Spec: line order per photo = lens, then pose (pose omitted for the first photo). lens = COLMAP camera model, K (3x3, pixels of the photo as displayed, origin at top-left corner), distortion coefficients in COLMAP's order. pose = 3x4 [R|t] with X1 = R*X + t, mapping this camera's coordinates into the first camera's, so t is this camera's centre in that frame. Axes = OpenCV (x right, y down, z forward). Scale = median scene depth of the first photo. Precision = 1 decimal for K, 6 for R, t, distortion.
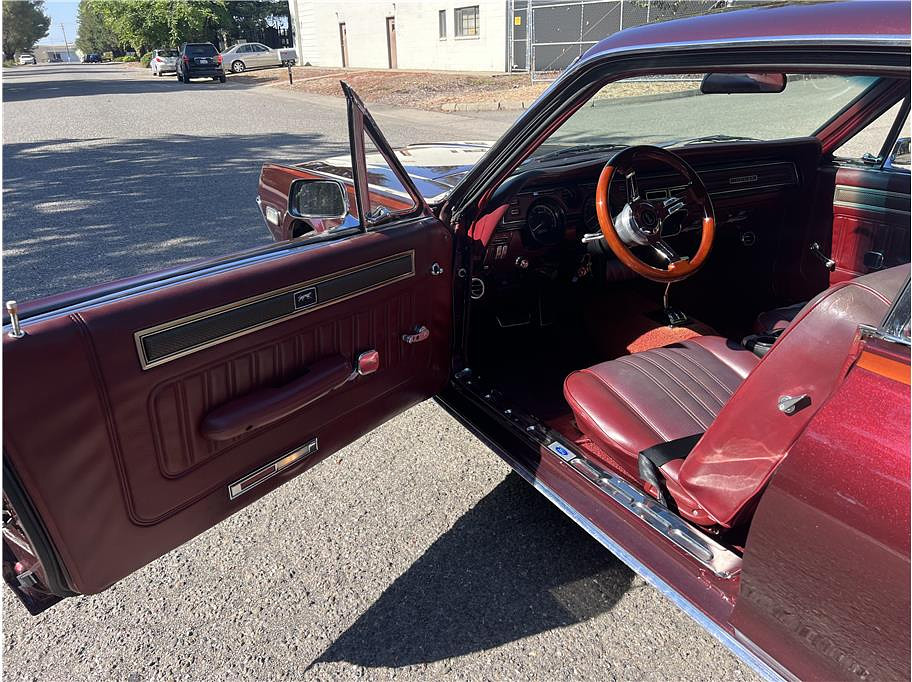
lens RADIAL K [[687.2, 0, 461.2], [0, 687.2, 337.7], [0, 0, 1]] dist [0.045228, -0.047930]
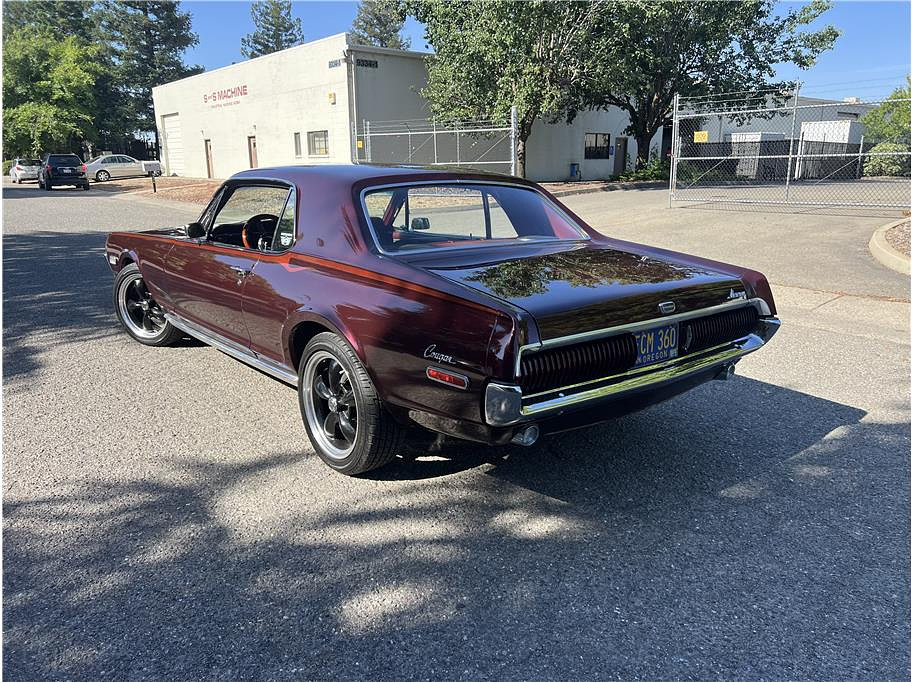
lens RADIAL K [[687.2, 0, 467.1], [0, 687.2, 335.1], [0, 0, 1]] dist [0.045228, -0.047930]
pose [[0.983675, -0.023372, 0.178430, 0.028745], [0.050288, 0.987730, -0.147853, 0.030959], [-0.172785, 0.154413, 0.972781, -0.082690]]
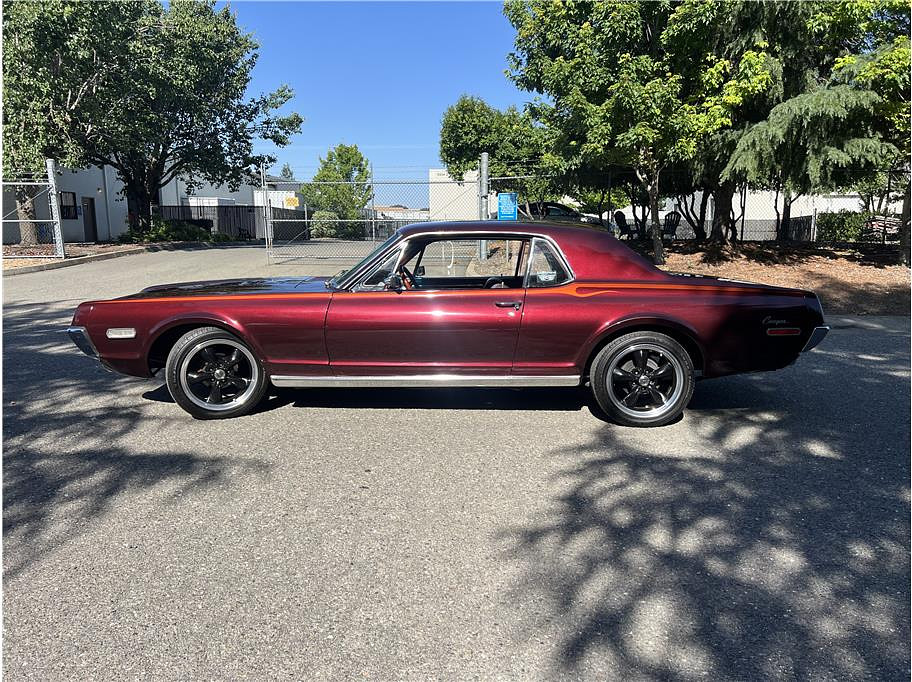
lens RADIAL K [[687.2, 0, 477.3], [0, 687.2, 314.5], [0, 0, 1]] dist [0.045228, -0.047930]
pose [[0.523016, -0.082026, 0.848367, -0.104278], [0.312164, 0.944632, -0.101115, 0.016635], [-0.793100, 0.317715, 0.519663, -0.036542]]
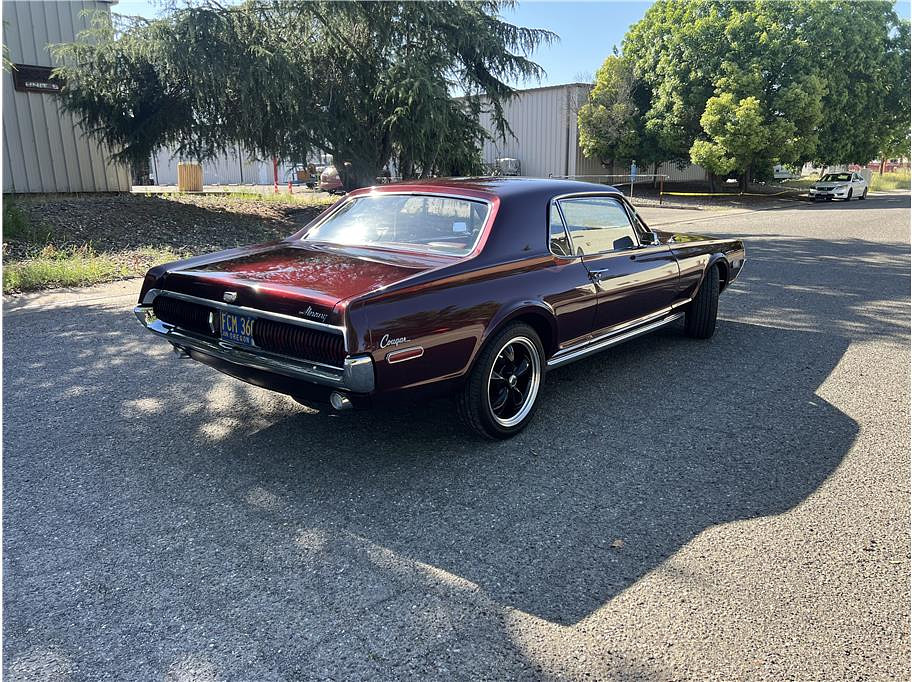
lens RADIAL K [[687.2, 0, 452.6], [0, 687.2, 332.5], [0, 0, 1]] dist [0.045228, -0.047930]
pose [[0.349085, 0.213134, -0.912531, 0.168166], [-0.350754, 0.932722, 0.083671, 0.002329], [0.868972, 0.290866, 0.400357, -0.018655]]
